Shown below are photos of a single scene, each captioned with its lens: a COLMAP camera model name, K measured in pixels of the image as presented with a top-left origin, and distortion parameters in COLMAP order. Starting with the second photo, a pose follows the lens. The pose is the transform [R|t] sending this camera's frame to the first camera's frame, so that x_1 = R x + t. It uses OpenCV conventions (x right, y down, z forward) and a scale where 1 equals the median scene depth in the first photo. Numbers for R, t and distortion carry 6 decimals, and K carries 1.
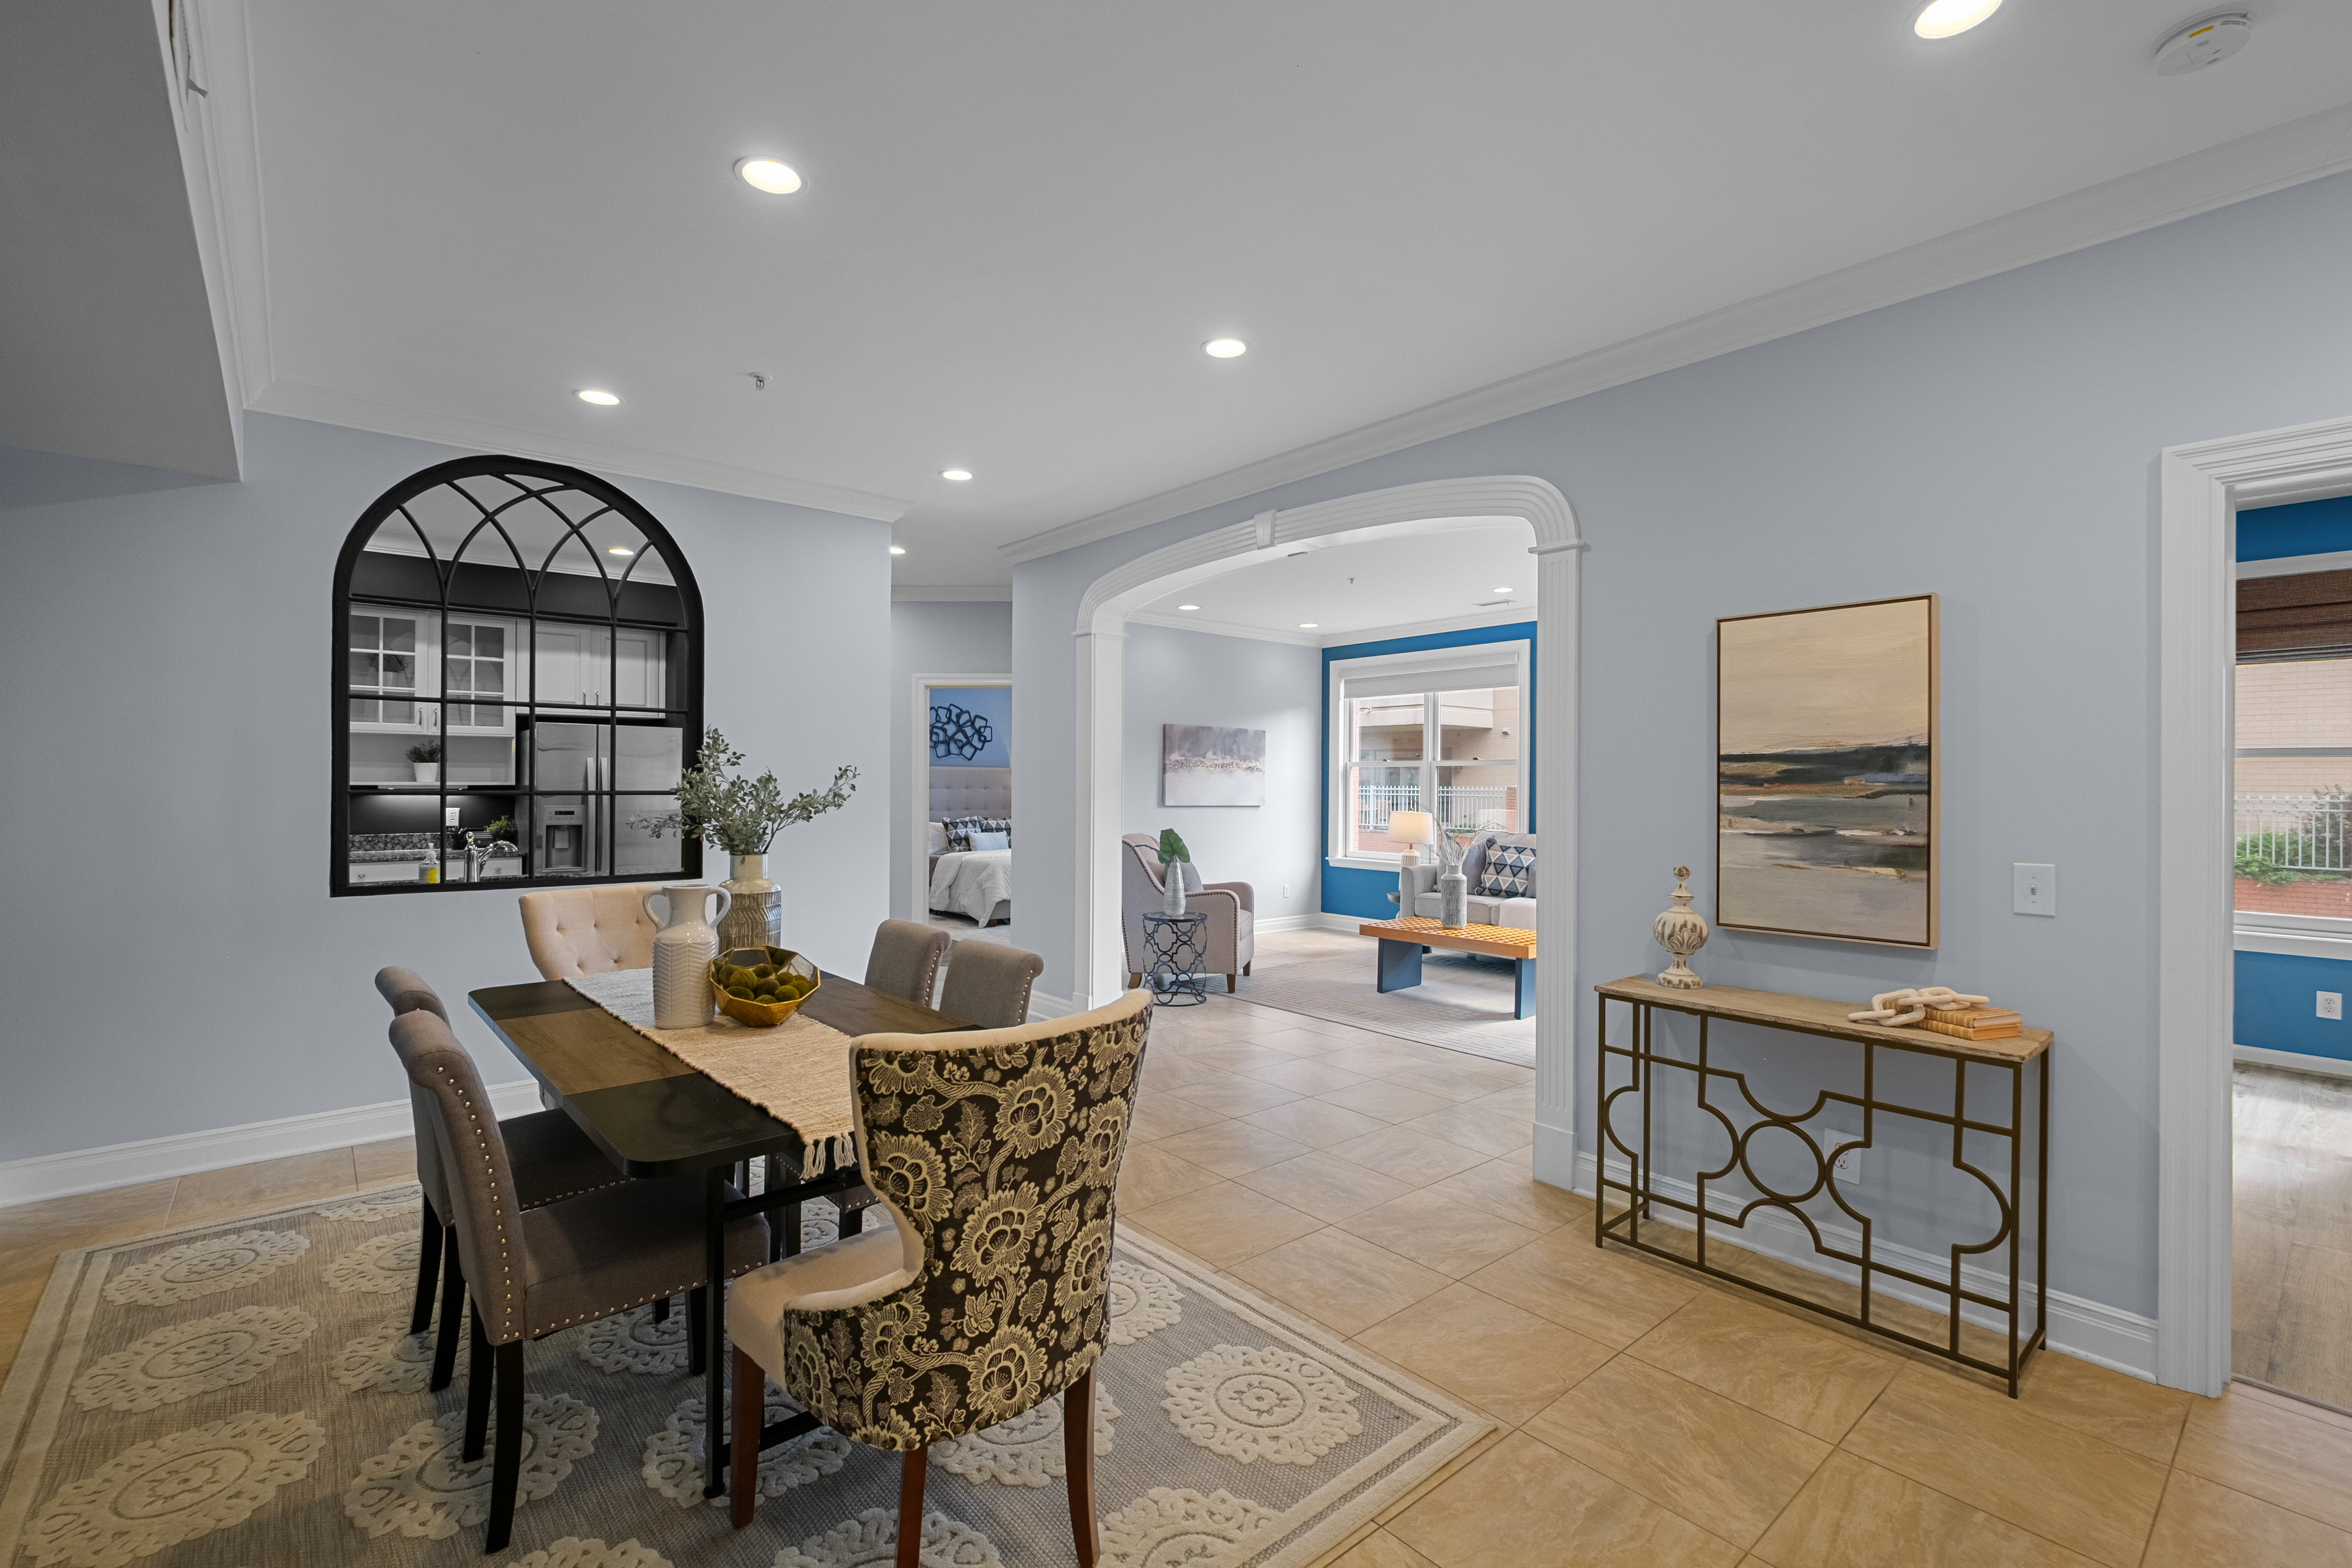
lens RADIAL K [[1024.4, 0, 1176.0], [0, 1024.4, 784.0], [0, 0, 1]] dist [-0.002891, -0.000303]
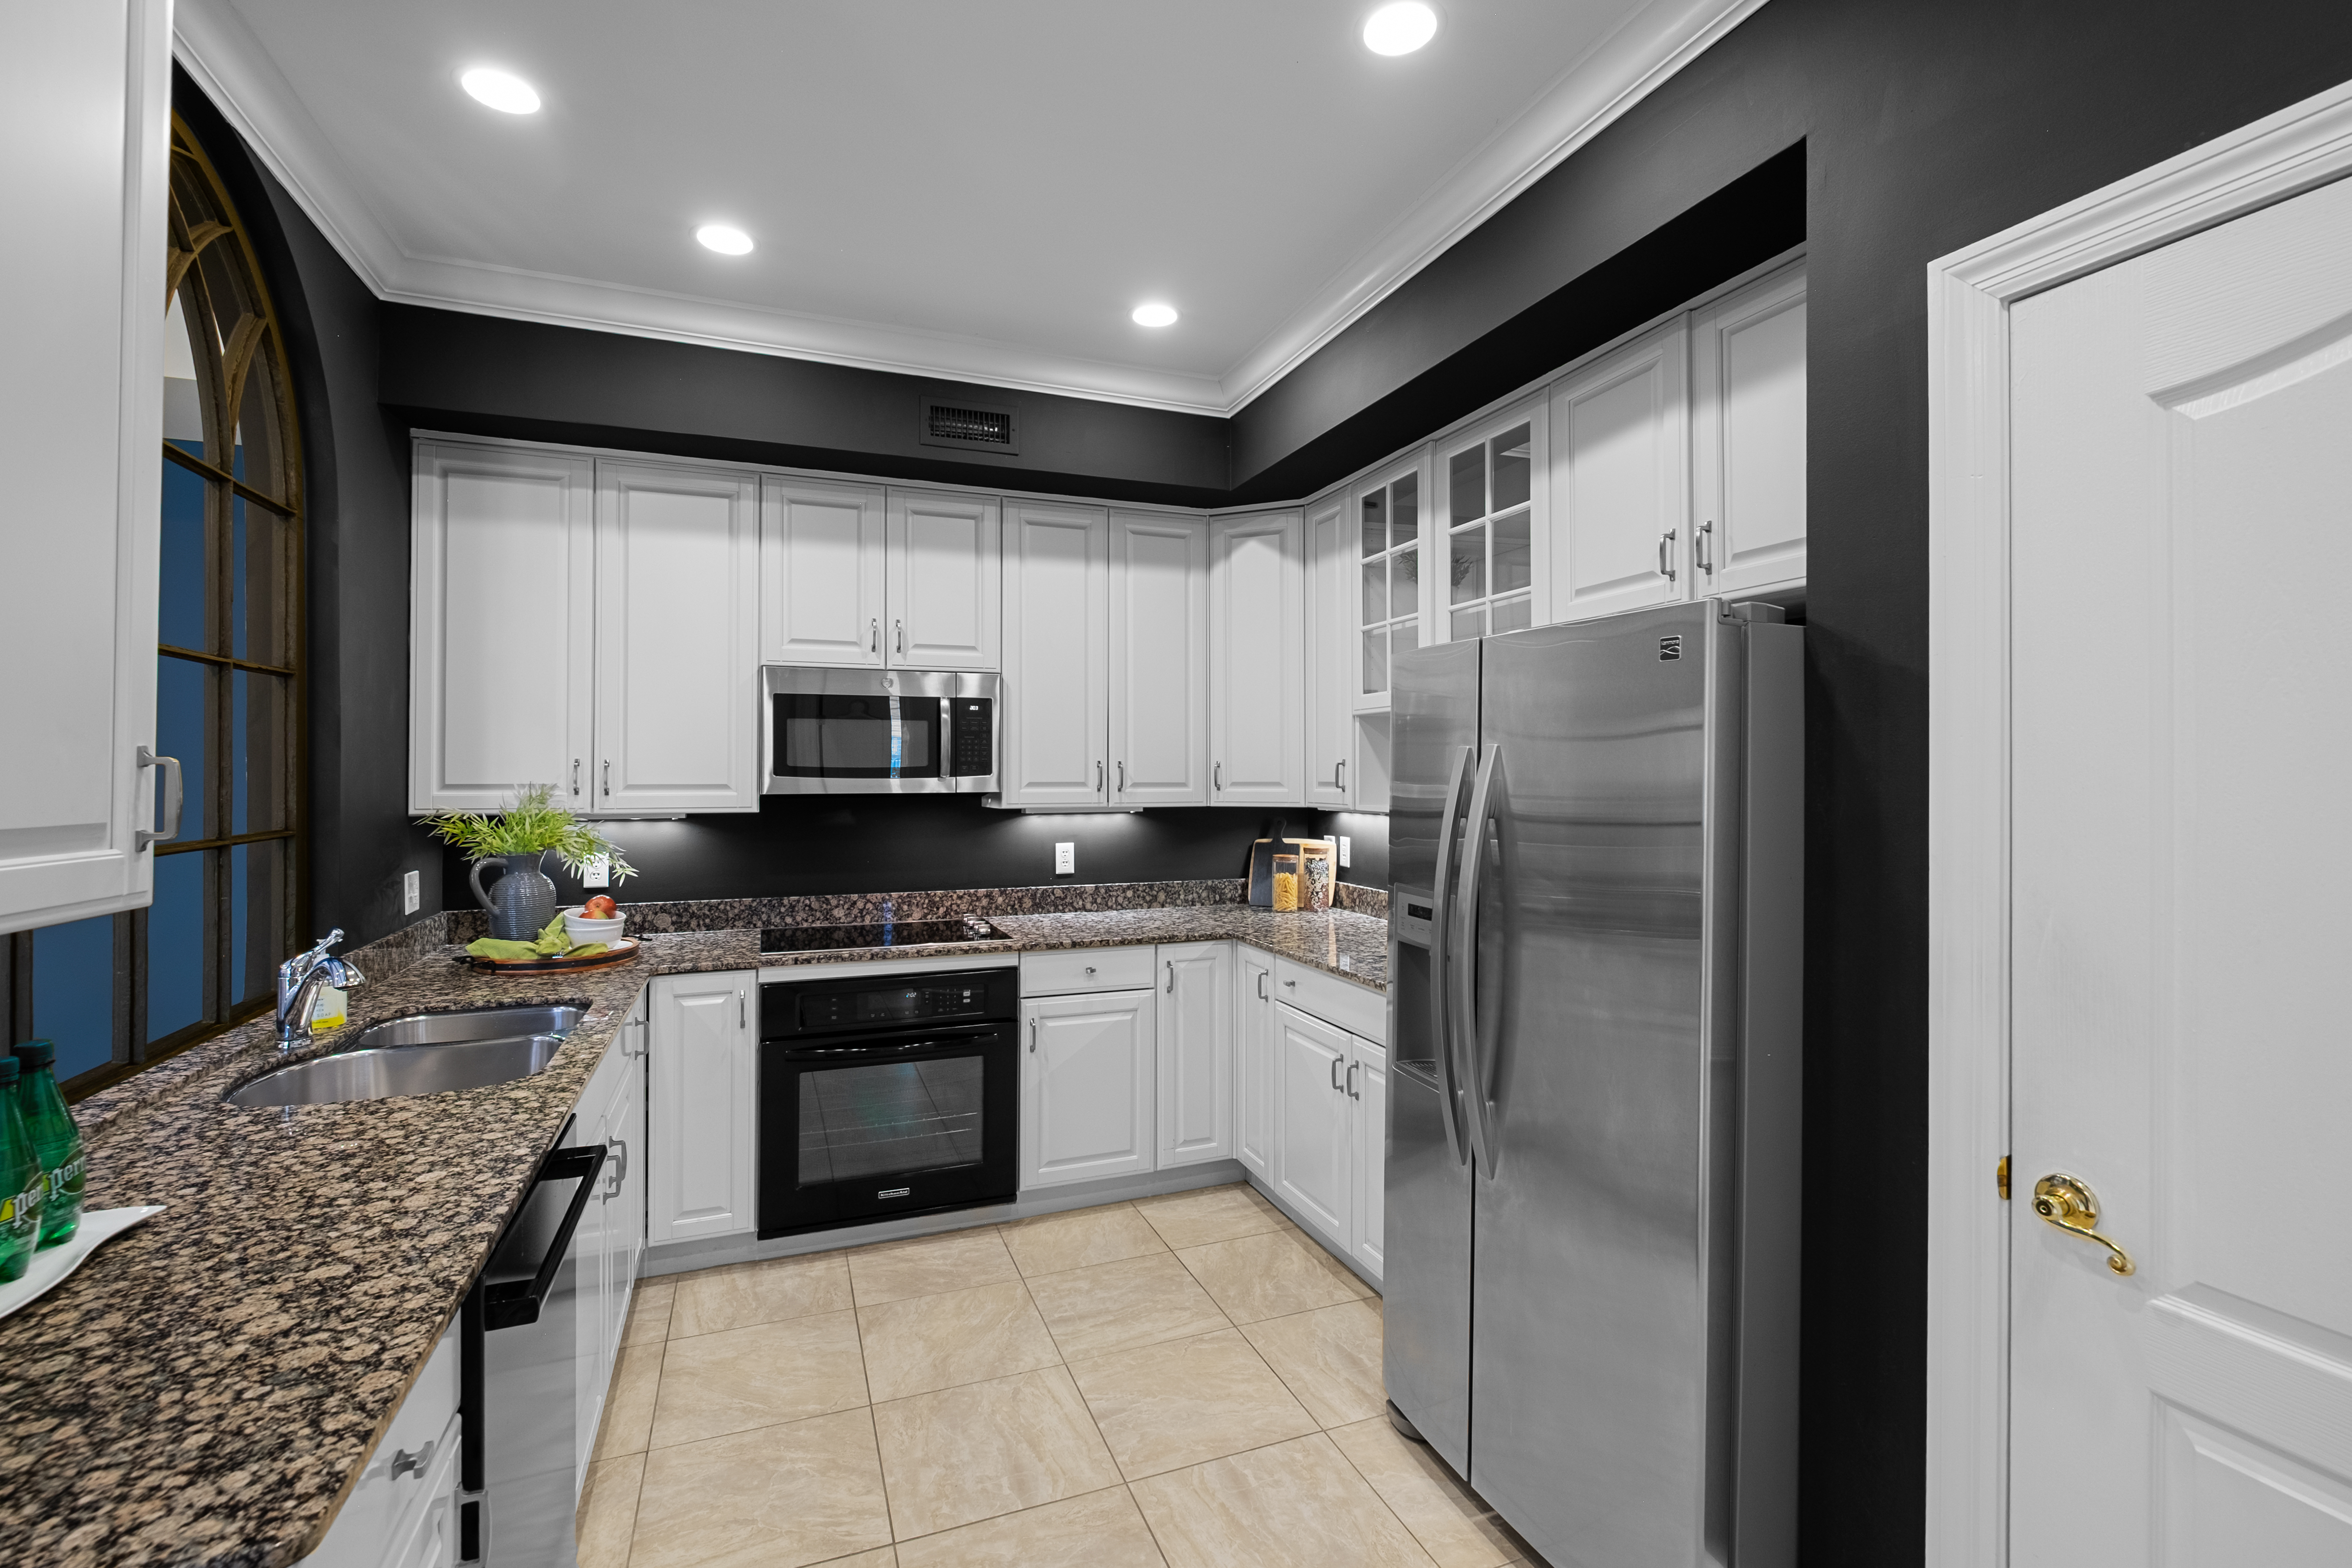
lens RADIAL K [[1031.3, 0, 1169.4], [0, 1031.3, 768.0], [0, 0, 1]] dist [0.001782, -0.000672]
pose [[-0.326329, -0.007120, -0.945229, -0.419959], [-0.002330, 0.999975, -0.006728, -0.028421], [0.945253, 0.000007, -0.326338, 1.751968]]
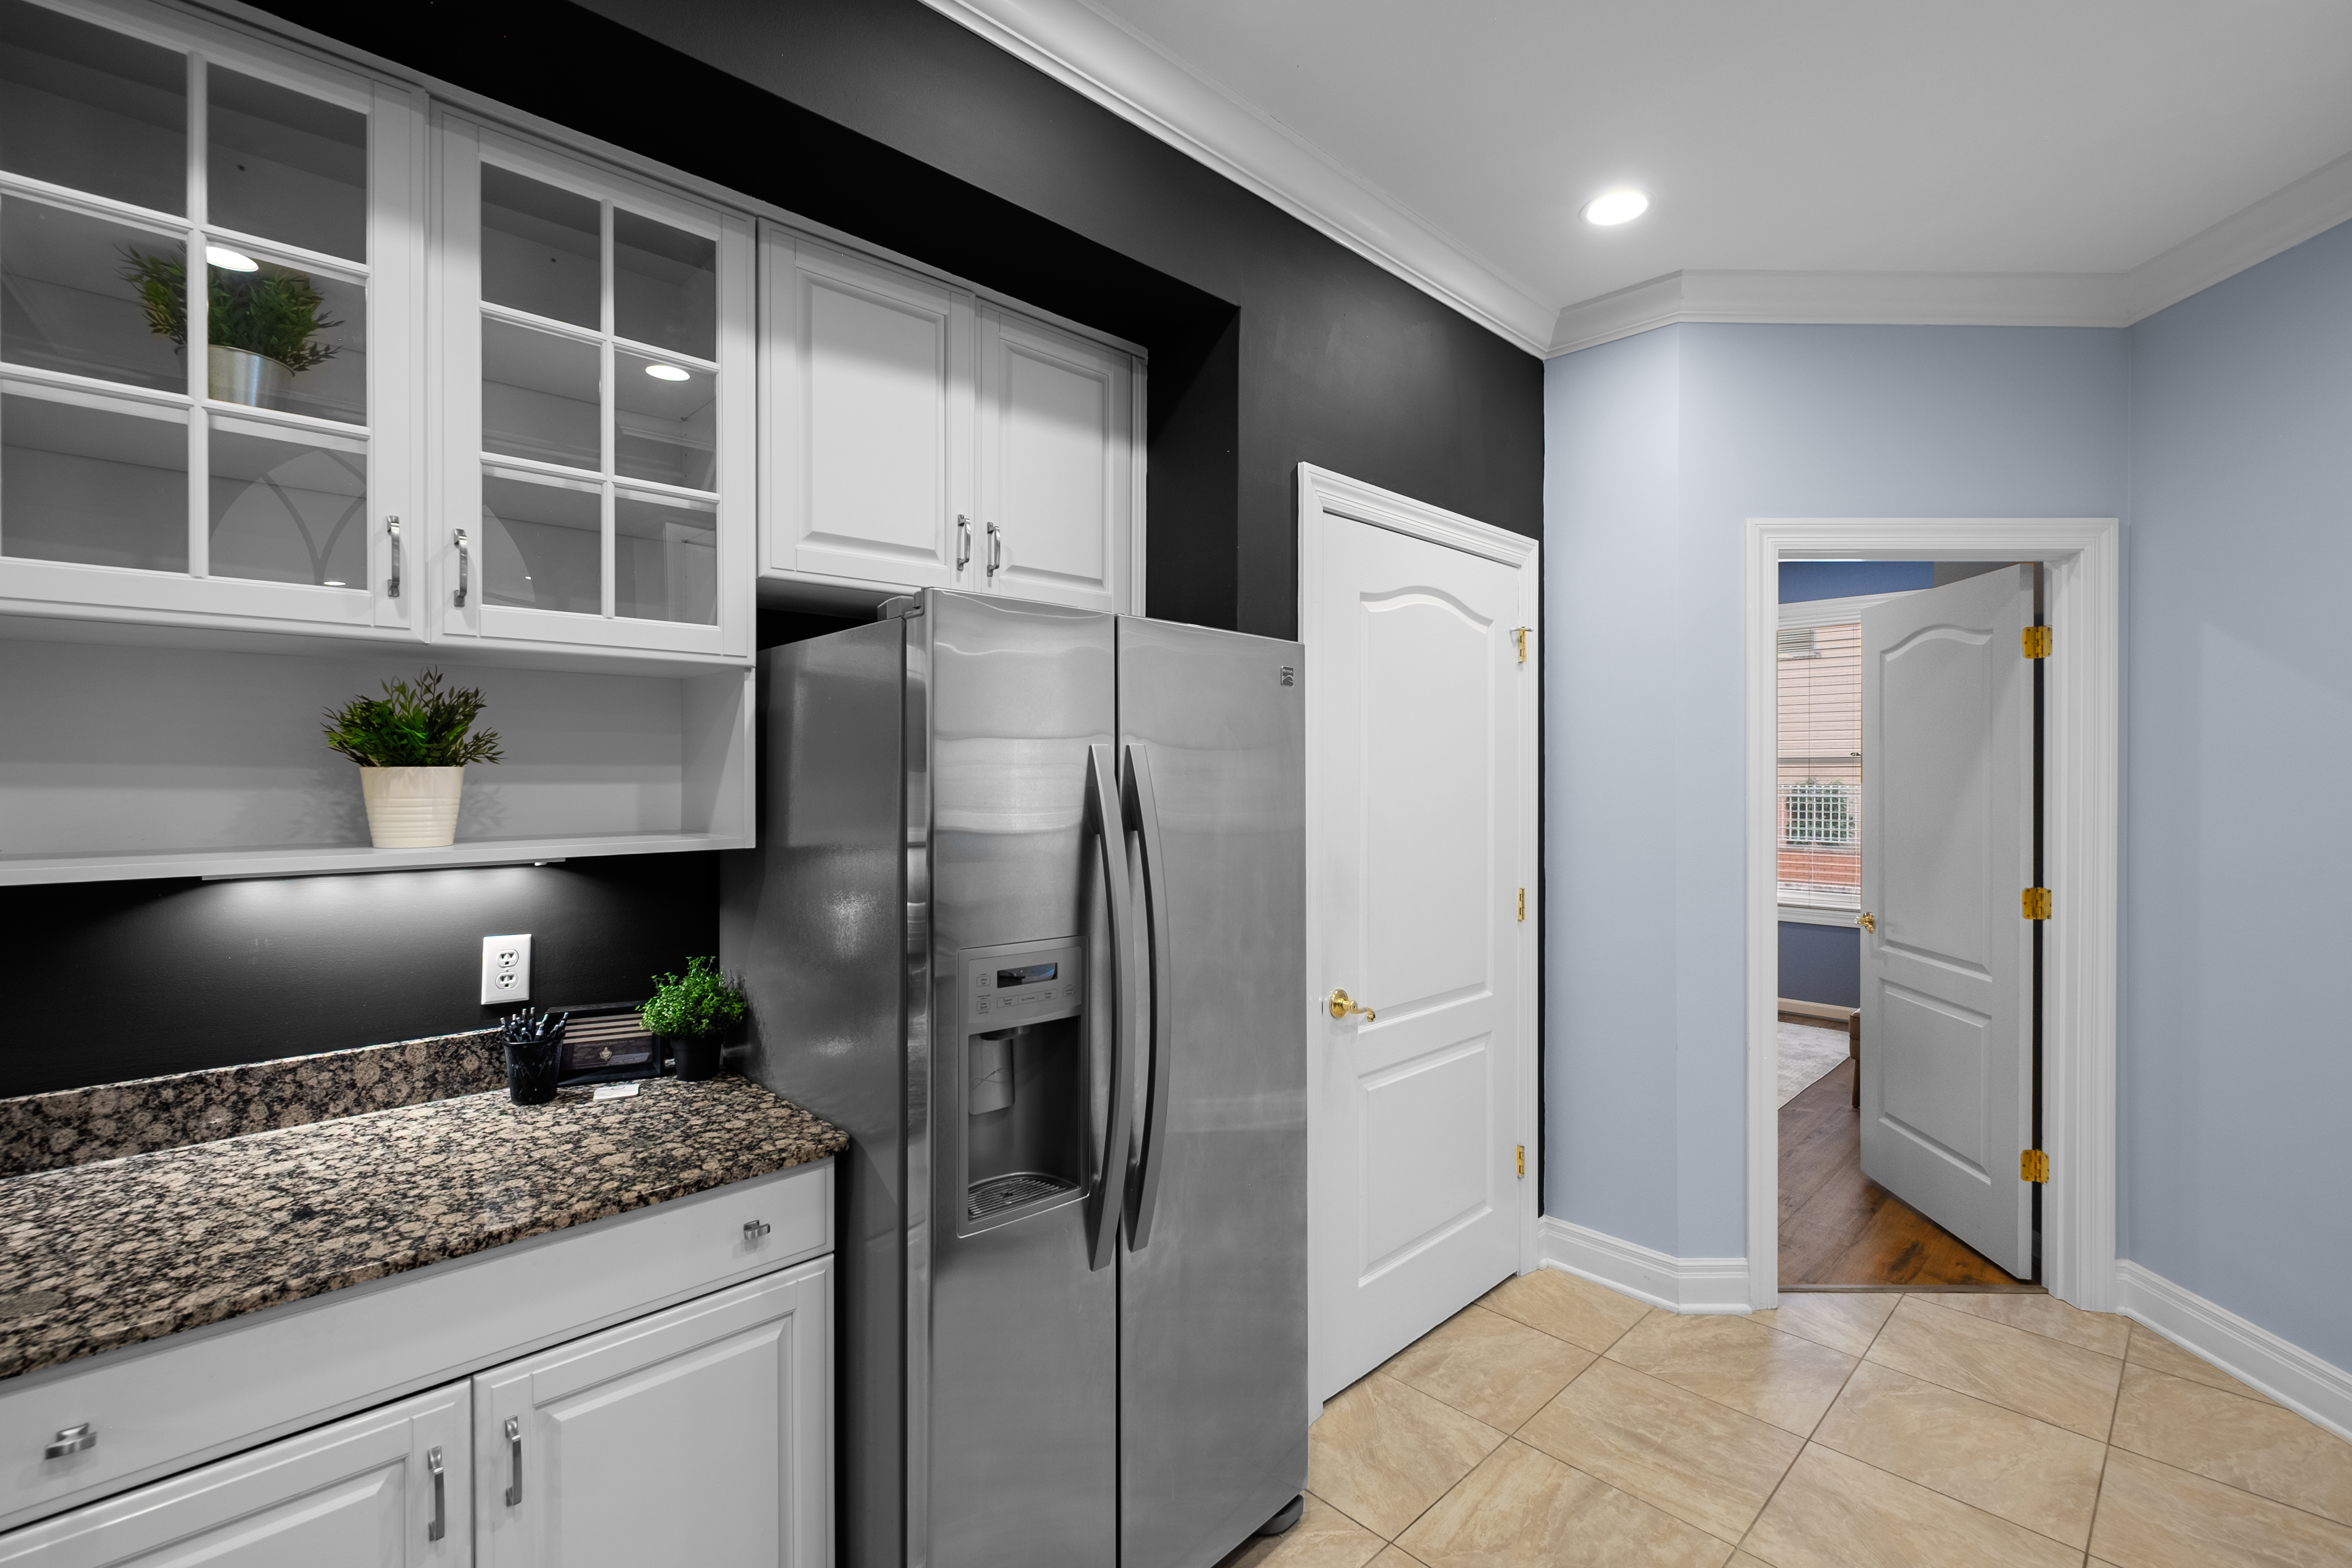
lens RADIAL K [[1034.4, 0, 1176.0], [0, 1034.4, 784.0], [0, 0, 1]] dist [-0.000618, -0.000708]
pose [[0.997965, -0.005714, 0.063506, -0.980786], [0.005368, 0.999970, 0.005627, -0.029139], [-0.063537, -0.005274, 0.997966, 1.284930]]
